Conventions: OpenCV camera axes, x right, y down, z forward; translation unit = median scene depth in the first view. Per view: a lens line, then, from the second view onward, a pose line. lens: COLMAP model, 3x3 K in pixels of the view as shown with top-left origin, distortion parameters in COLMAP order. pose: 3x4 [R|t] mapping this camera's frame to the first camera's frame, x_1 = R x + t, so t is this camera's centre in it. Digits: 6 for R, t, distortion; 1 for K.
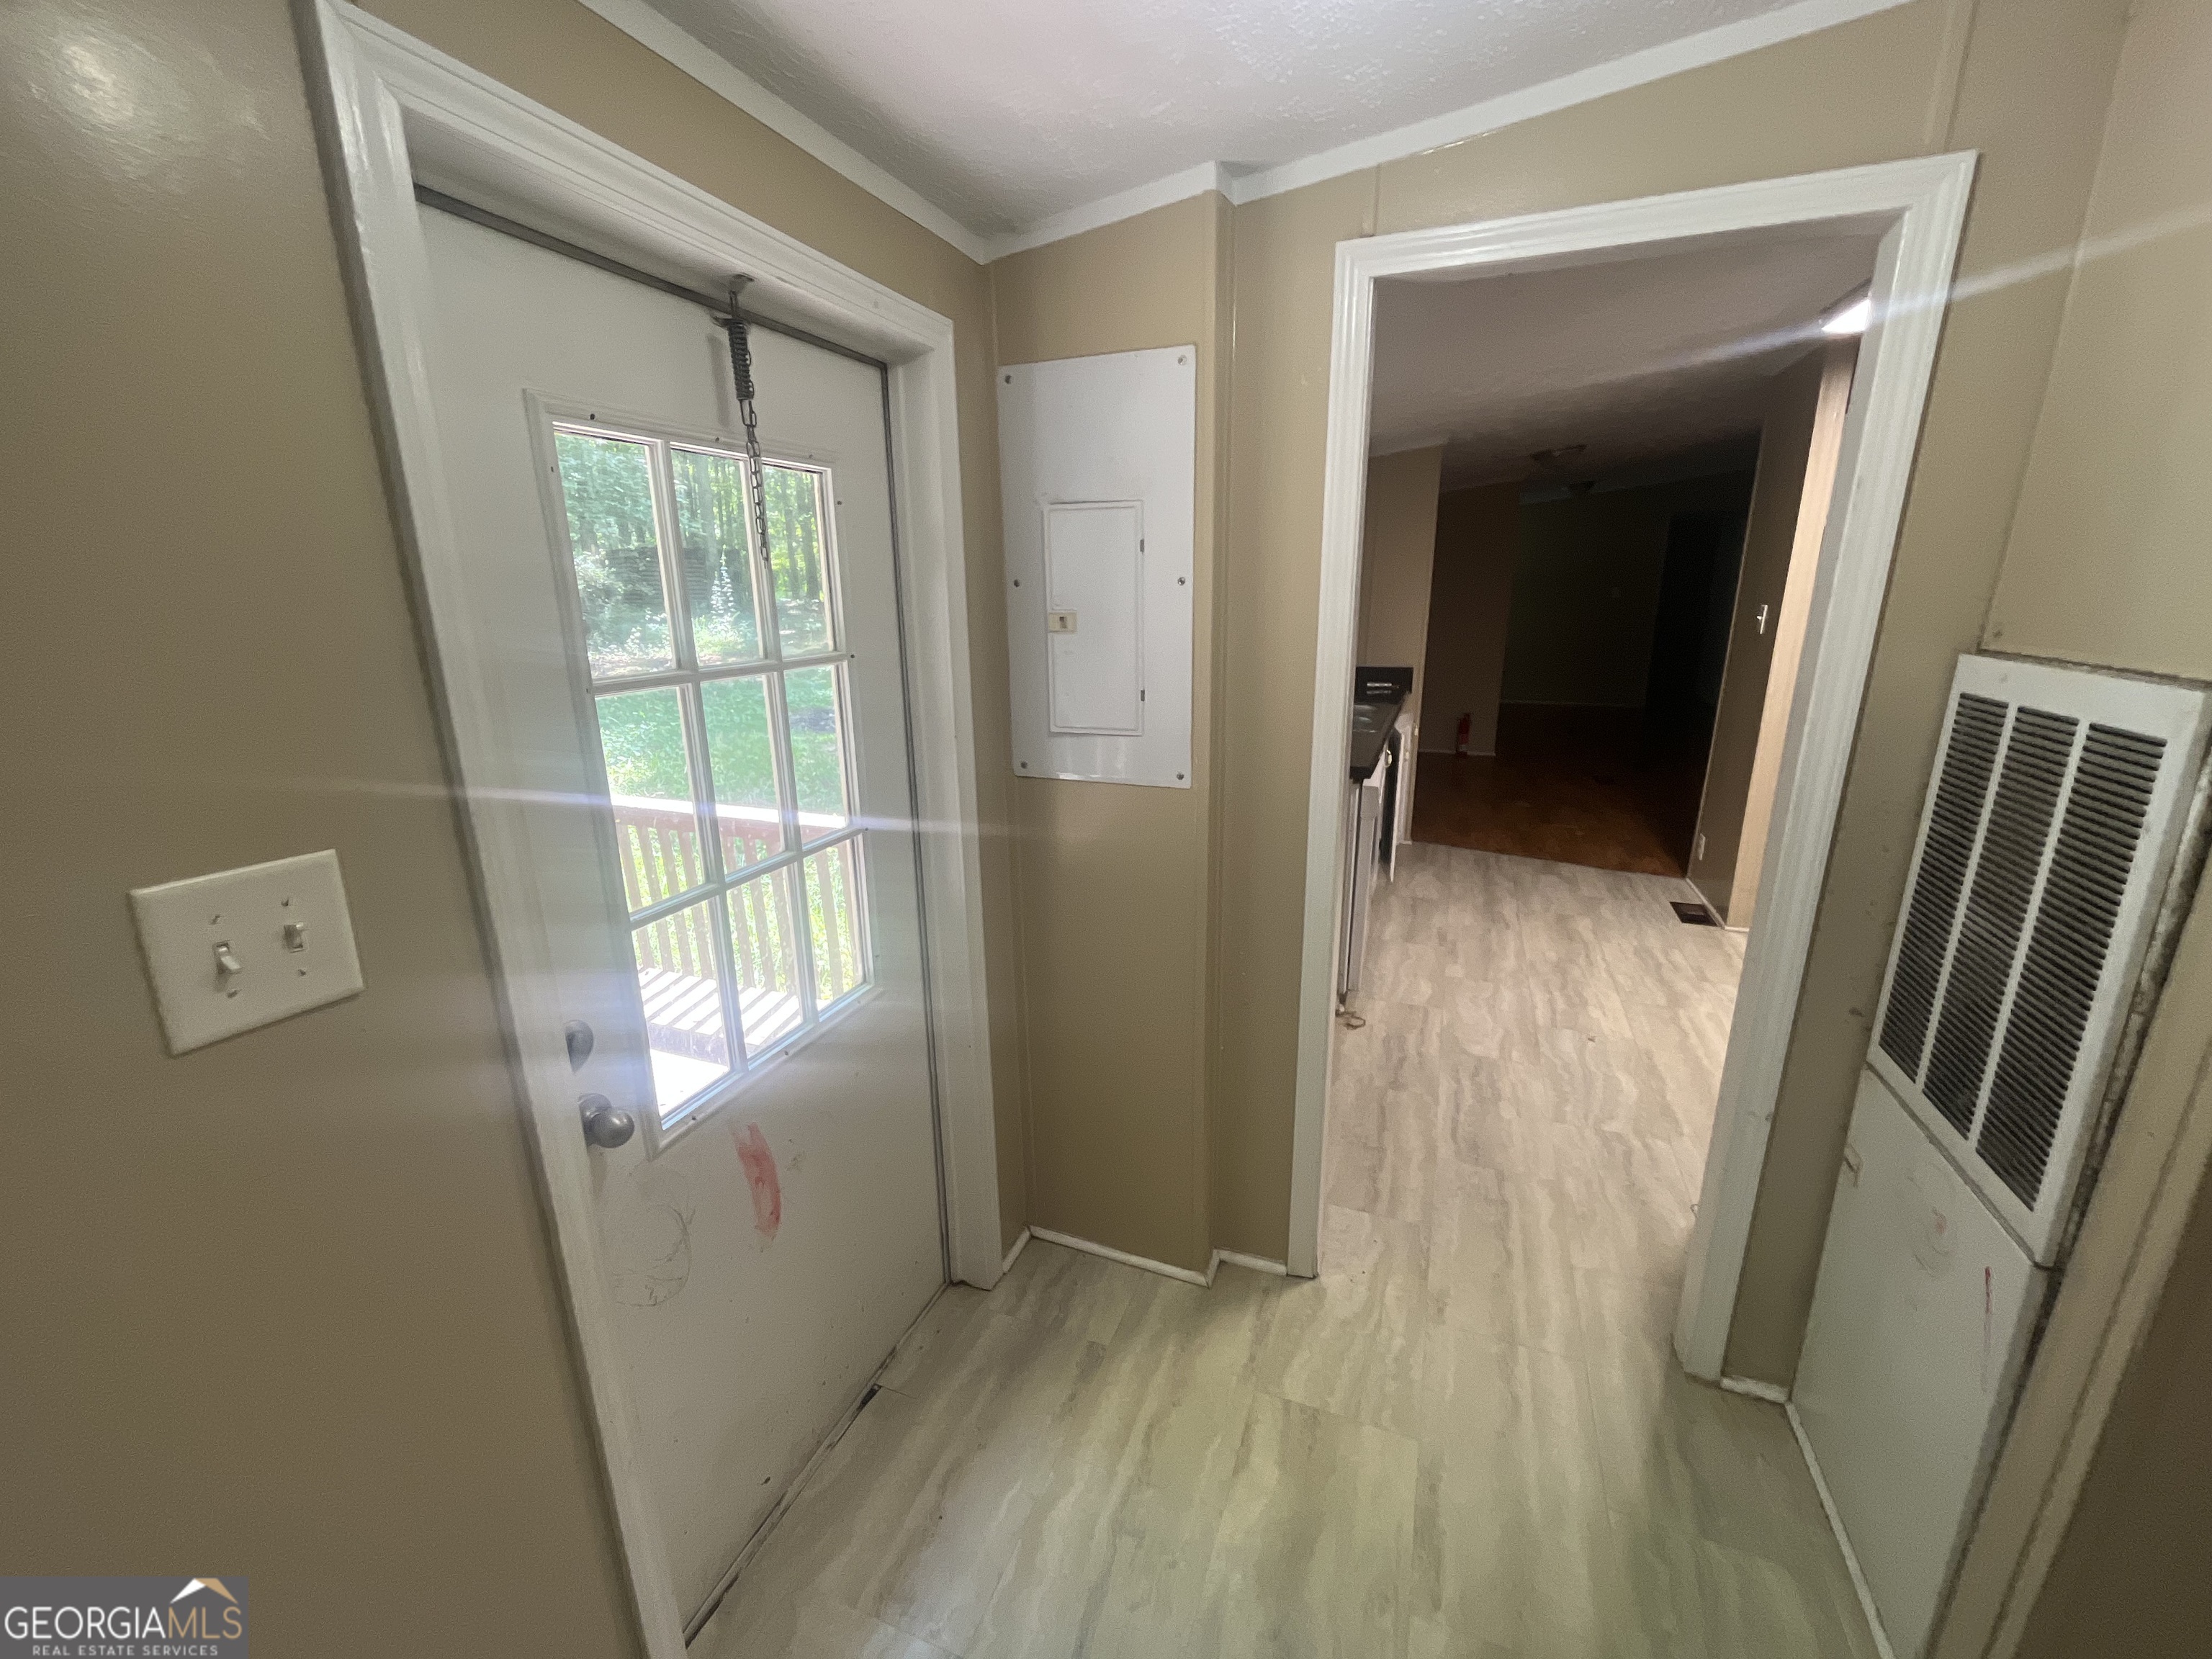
lens RADIAL K [[904.2, 0, 1088.6], [0, 904.2, 827.9], [0, 0, 1]] dist [-0.006773, 0.001198]
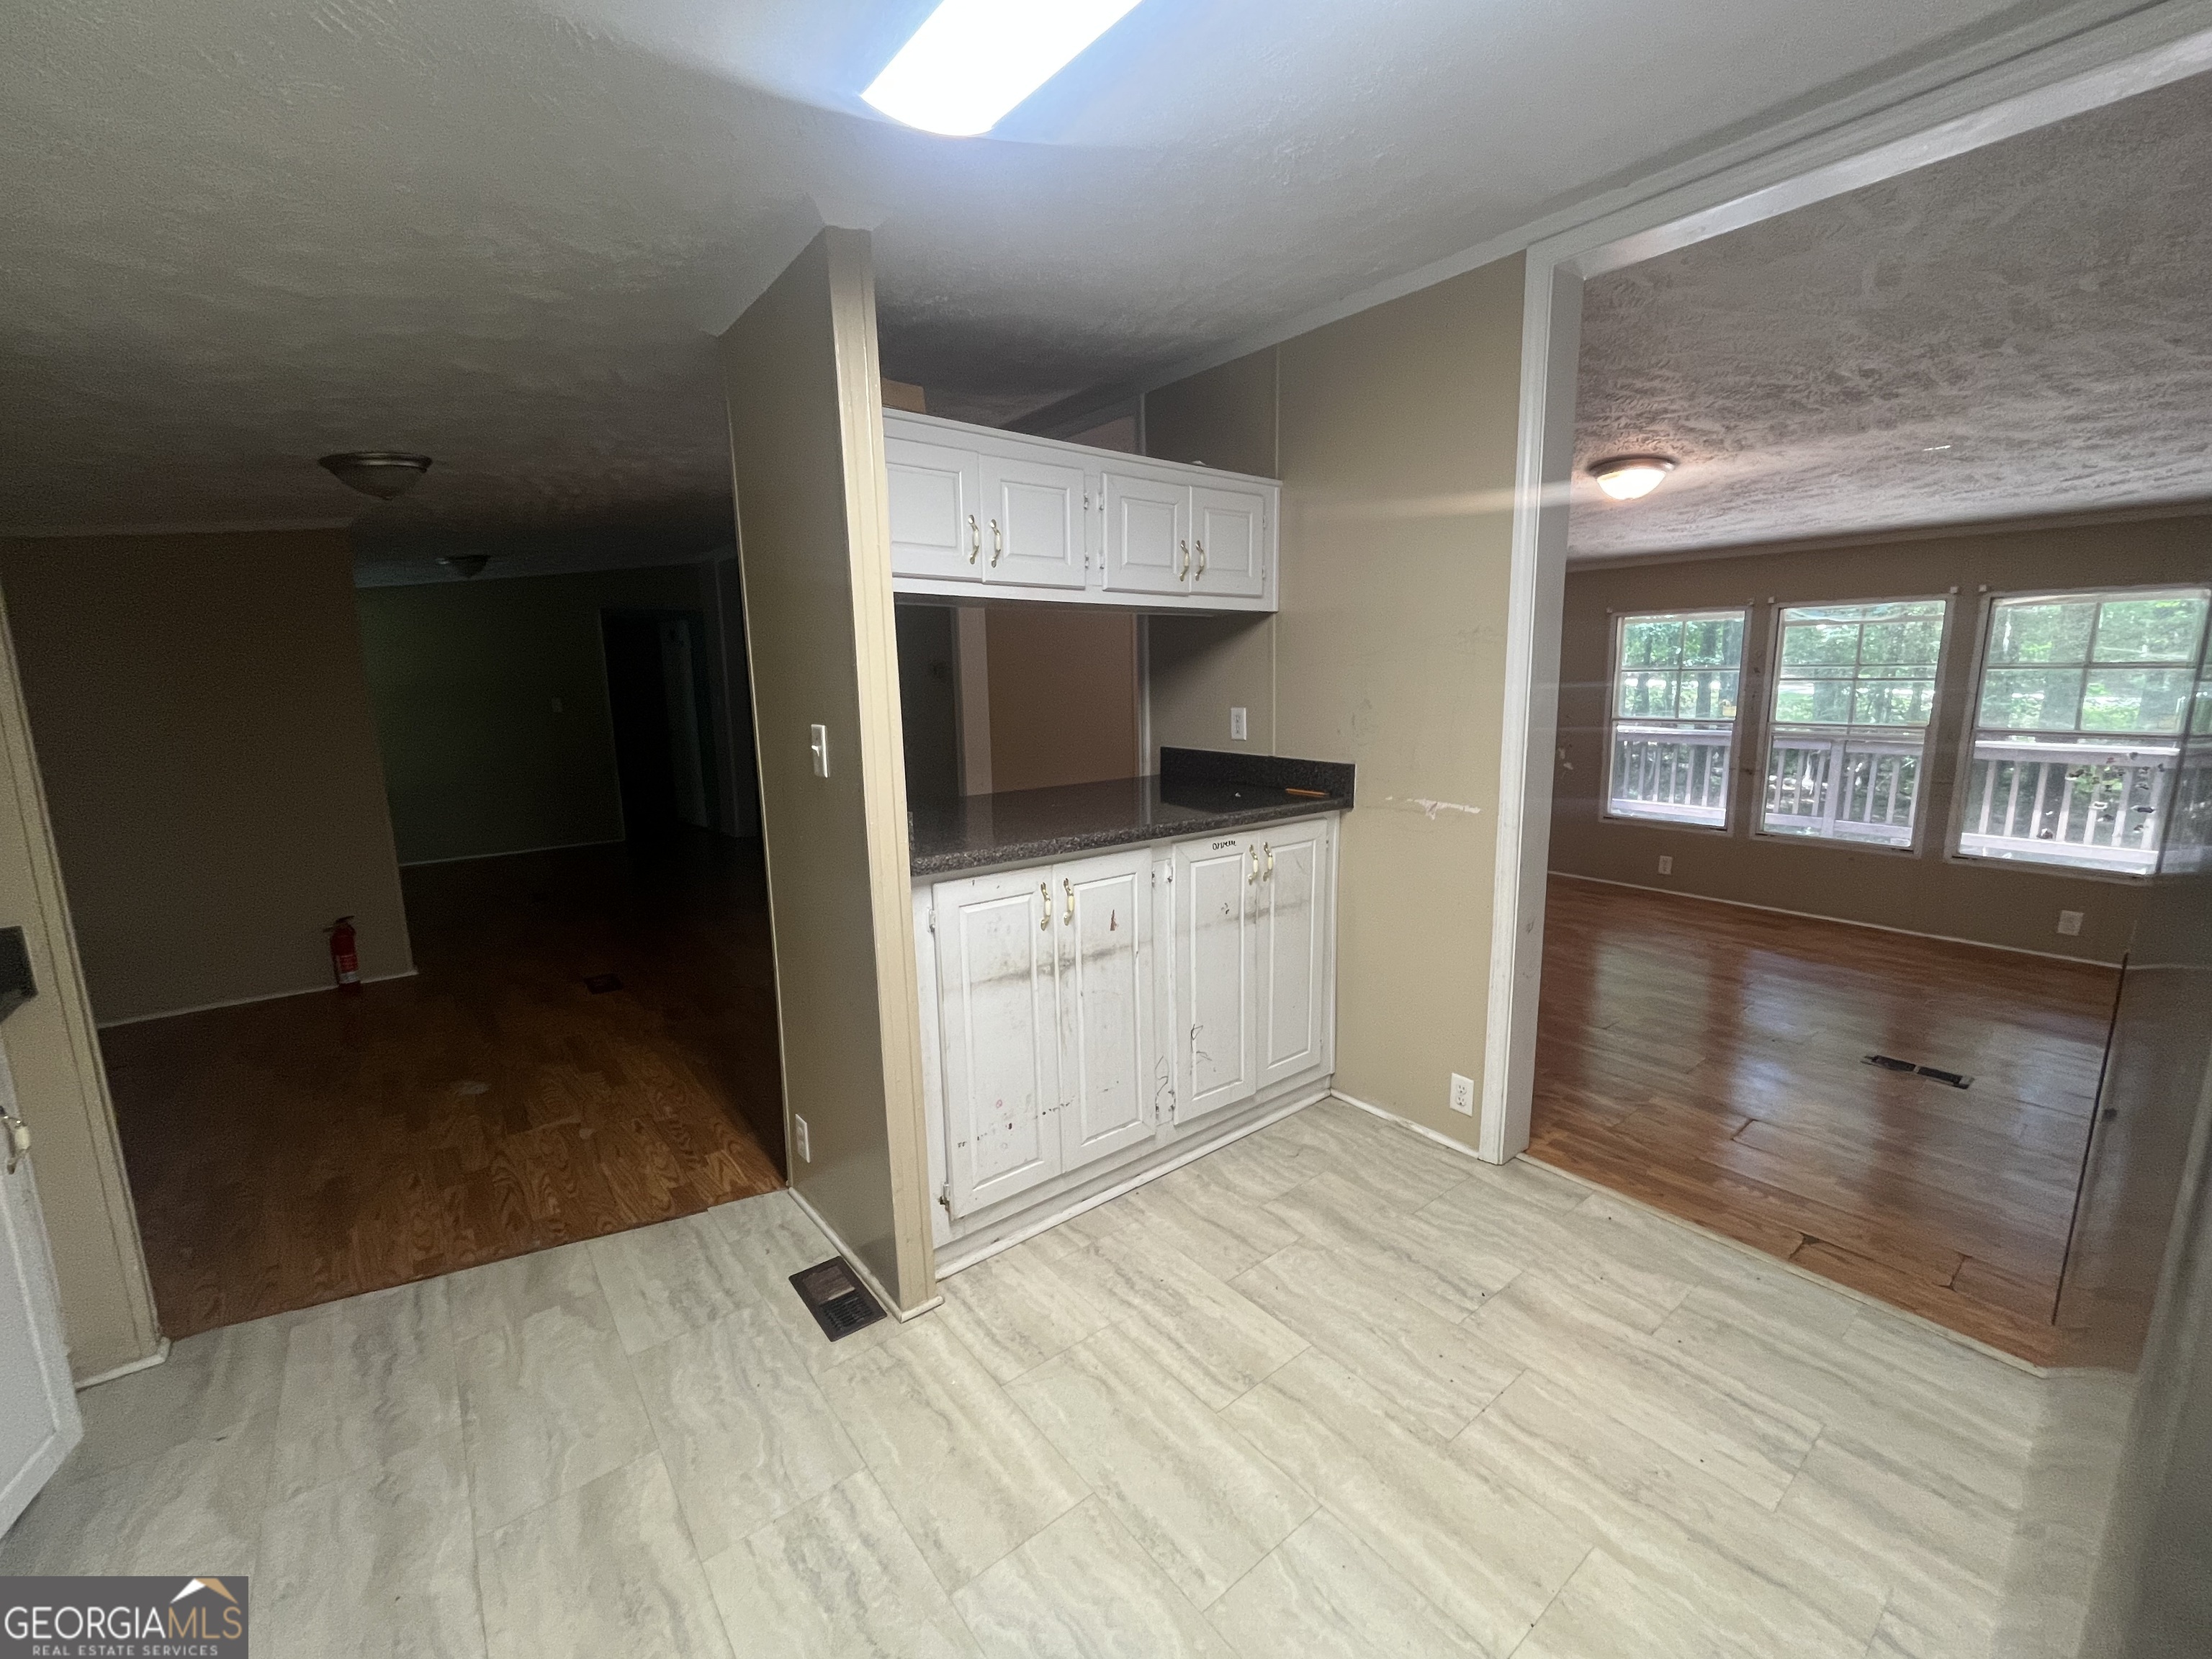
lens RADIAL K [[904.2, 0, 1098.3], [0, 904.2, 826.3], [0, 0, 1]] dist [-0.006773, 0.001198]
pose [[0.501457, -0.139916, 0.853794, 0.340397], [0.242275, 0.970064, 0.016675, -0.145989], [-0.830568, 0.198492, 0.520344, 0.552333]]
